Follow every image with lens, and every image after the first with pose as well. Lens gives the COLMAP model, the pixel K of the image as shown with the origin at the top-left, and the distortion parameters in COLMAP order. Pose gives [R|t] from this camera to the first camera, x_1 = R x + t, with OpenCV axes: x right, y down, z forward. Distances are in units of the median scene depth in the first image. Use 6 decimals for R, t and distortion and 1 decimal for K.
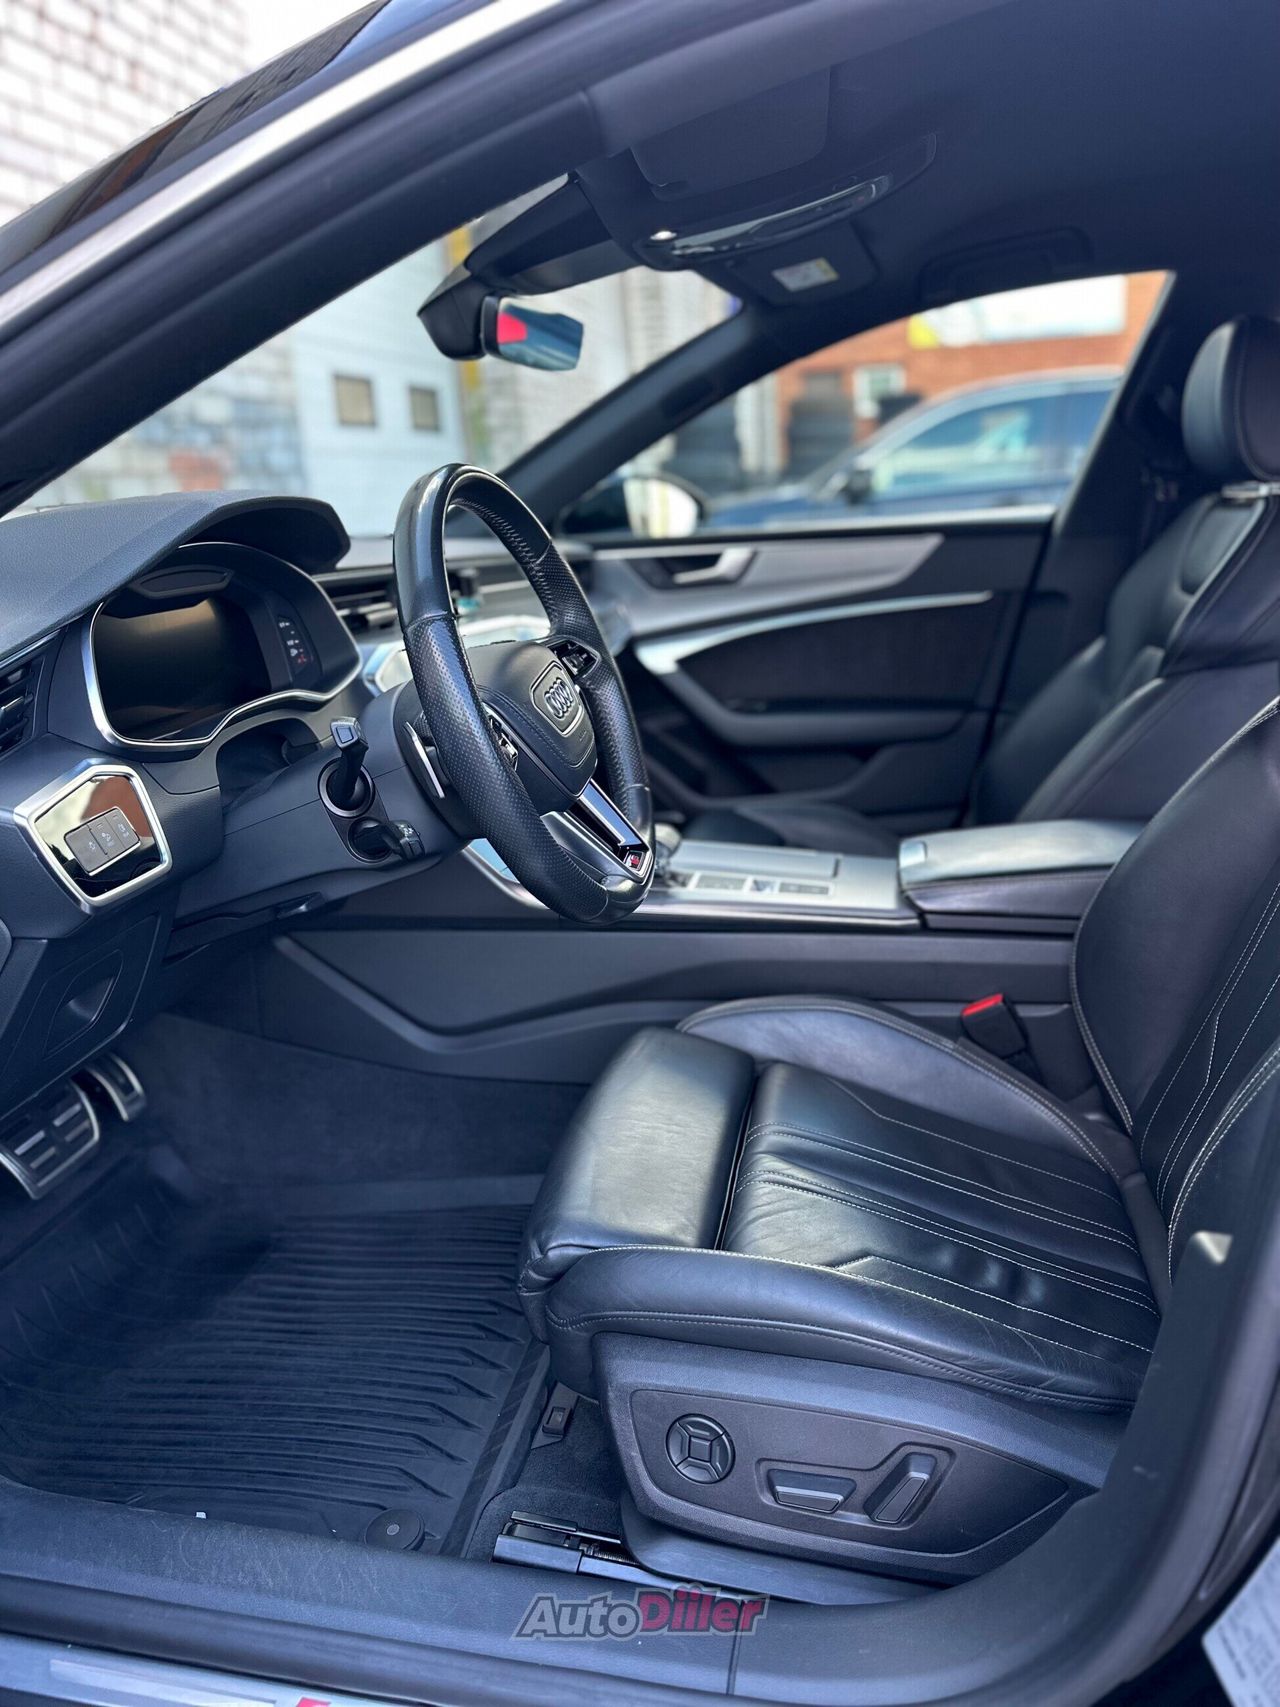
lens RADIAL K [[1215.1, 0, 640.0], [0, 1215.1, 853.5], [0, 0, 1]] dist [0.075750, -0.090866]
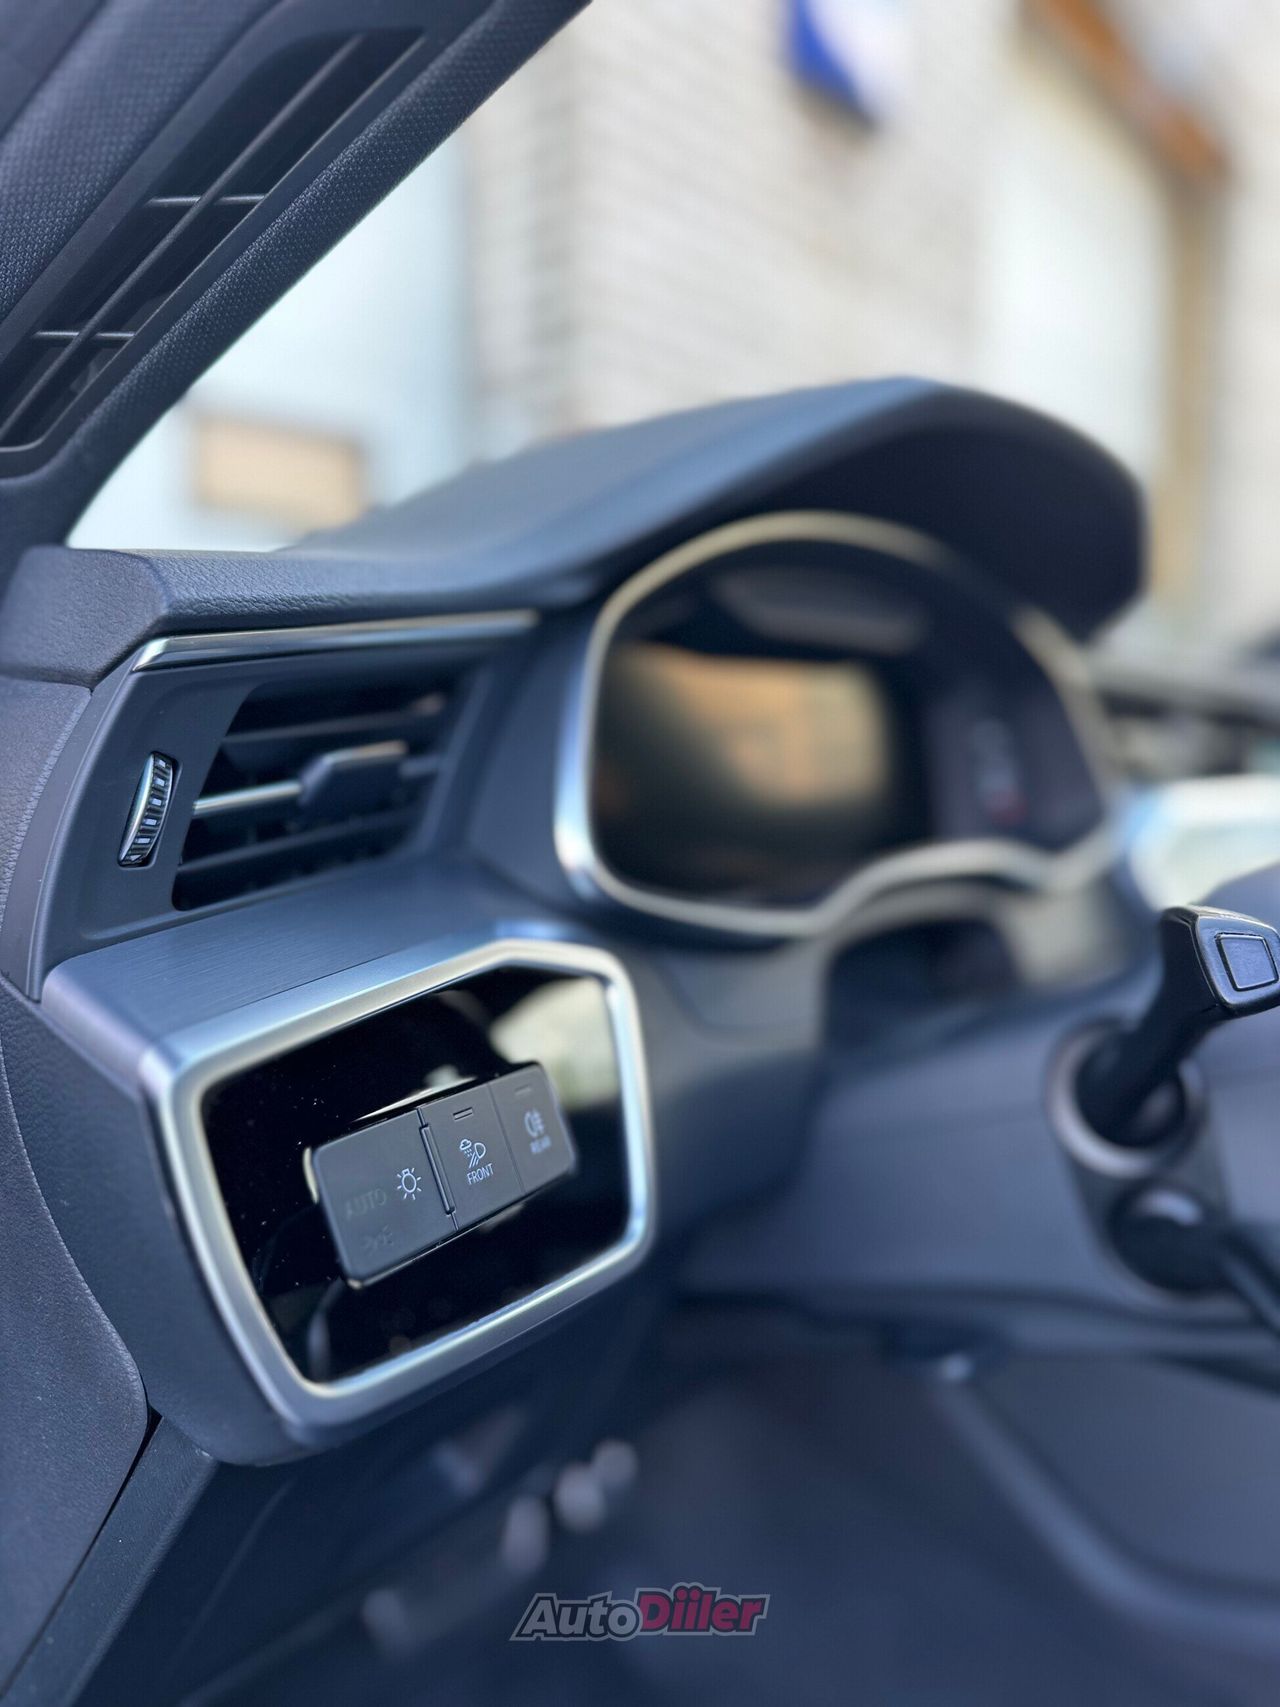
lens RADIAL K [[1215.1, 0, 640.0], [0, 1215.1, 853.5], [0, 0, 1]] dist [0.075750, -0.090866]
pose [[0.872779, 0.125269, -0.471768, -0.202222], [-0.203610, 0.971839, -0.118629, -0.051303], [0.443622, 0.199593, 0.873706, 0.583603]]
